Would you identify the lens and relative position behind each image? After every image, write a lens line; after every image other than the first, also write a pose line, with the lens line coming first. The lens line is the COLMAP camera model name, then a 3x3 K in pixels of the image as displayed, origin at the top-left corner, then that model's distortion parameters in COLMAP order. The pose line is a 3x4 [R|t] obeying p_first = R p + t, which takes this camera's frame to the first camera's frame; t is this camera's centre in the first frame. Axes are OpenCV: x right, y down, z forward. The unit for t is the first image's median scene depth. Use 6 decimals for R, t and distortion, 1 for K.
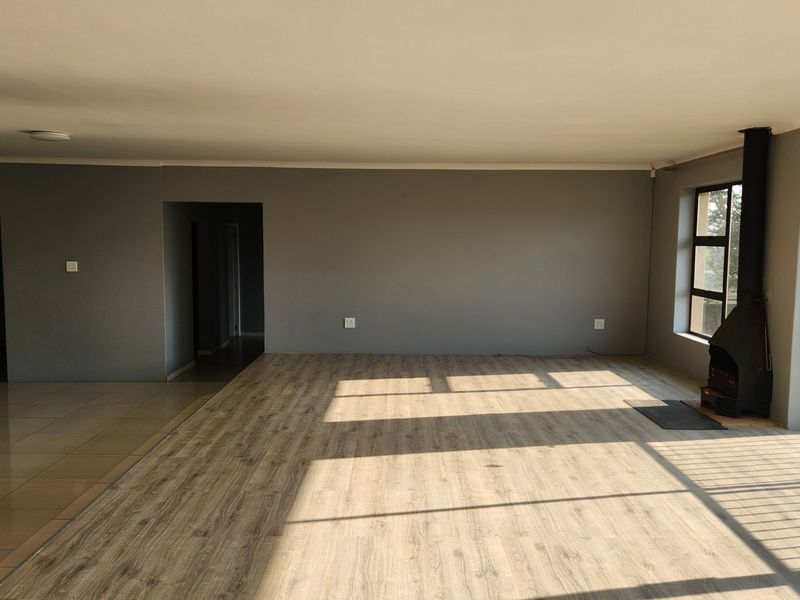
lens RADIAL K [[703.1, 0, 400.1], [0, 703.1, 299.9], [0, 0, 1]] dist [0.055017, -0.005248]
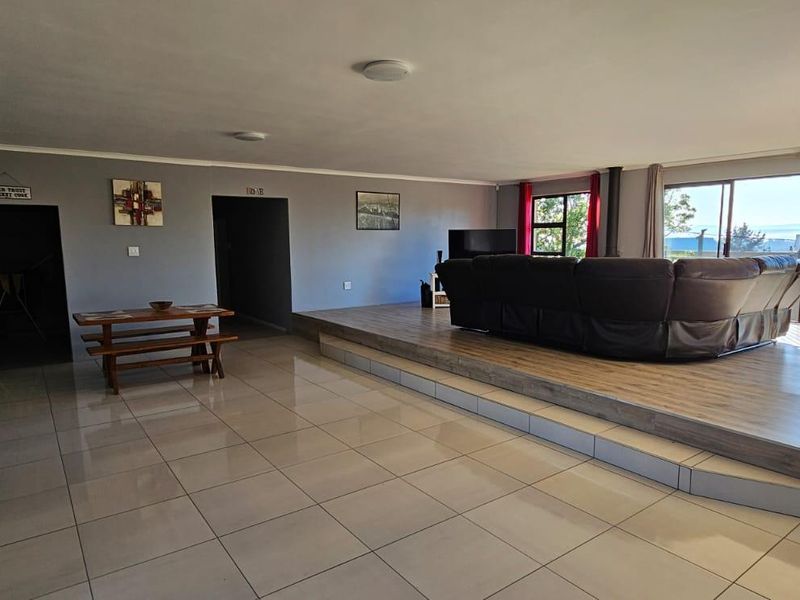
lens RADIAL K [[523.3, 0, 399.9], [0, 523.3, 300.6], [0, 0, 1]] dist [-0.003427, -0.000339]
pose [[0.821866, -0.082905, 0.563616, -0.588914], [0.065411, 0.996544, 0.051205, 0.015911], [-0.565913, -0.005217, 0.824449, 0.075661]]
